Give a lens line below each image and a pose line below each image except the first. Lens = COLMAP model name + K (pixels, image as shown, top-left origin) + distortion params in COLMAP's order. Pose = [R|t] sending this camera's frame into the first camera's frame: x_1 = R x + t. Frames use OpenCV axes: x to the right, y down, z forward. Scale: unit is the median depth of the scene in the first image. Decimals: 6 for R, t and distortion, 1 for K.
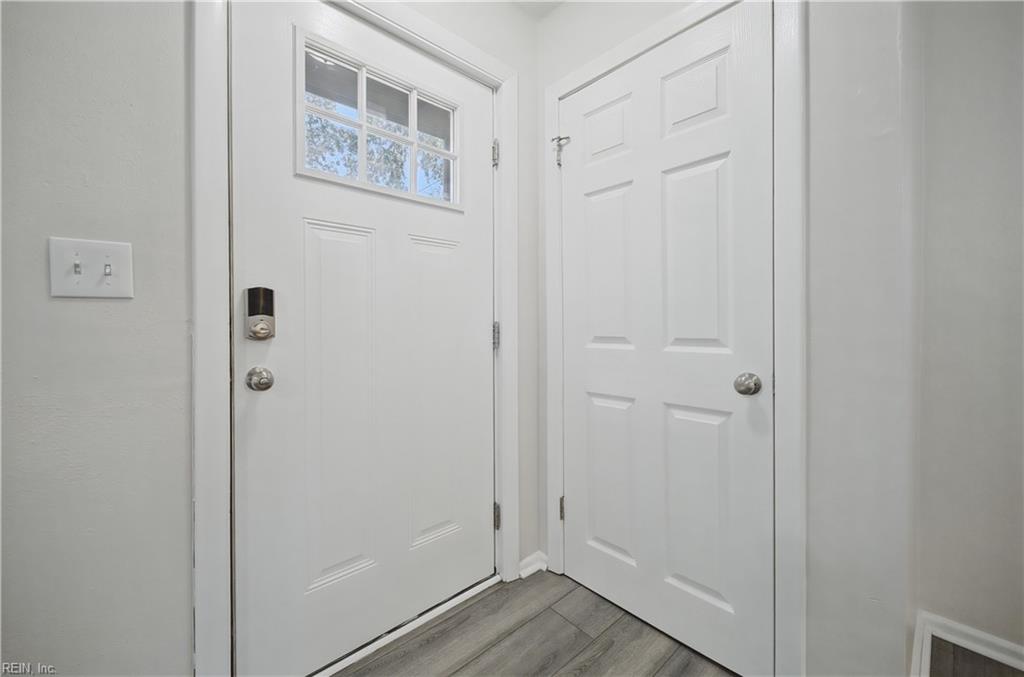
lens RADIAL K [[393.7, 0, 509.1], [0, 393.7, 329.8], [0, 0, 1]] dist [-0.003189, -0.000091]
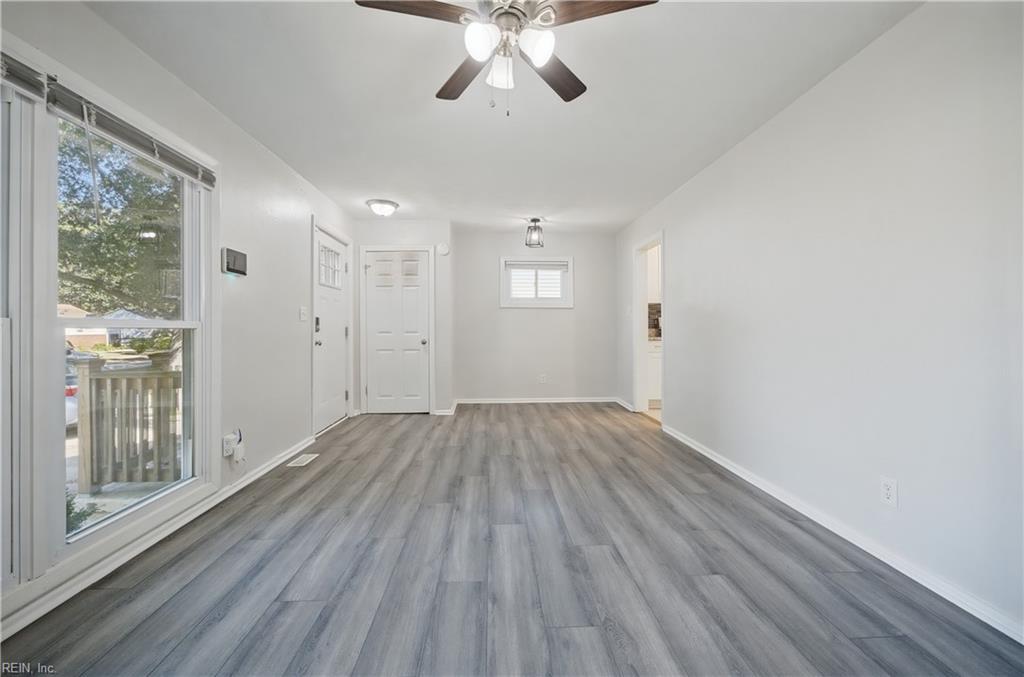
lens RADIAL K [[393.7, 0, 511.1], [0, 393.7, 332.4], [0, 0, 1]] dist [-0.003189, -0.000091]
pose [[0.644961, -0.004992, 0.764200, -1.840064], [0.009222, 0.999957, -0.001252, 0.044407], [-0.764160, 0.007855, 0.644979, -2.233492]]
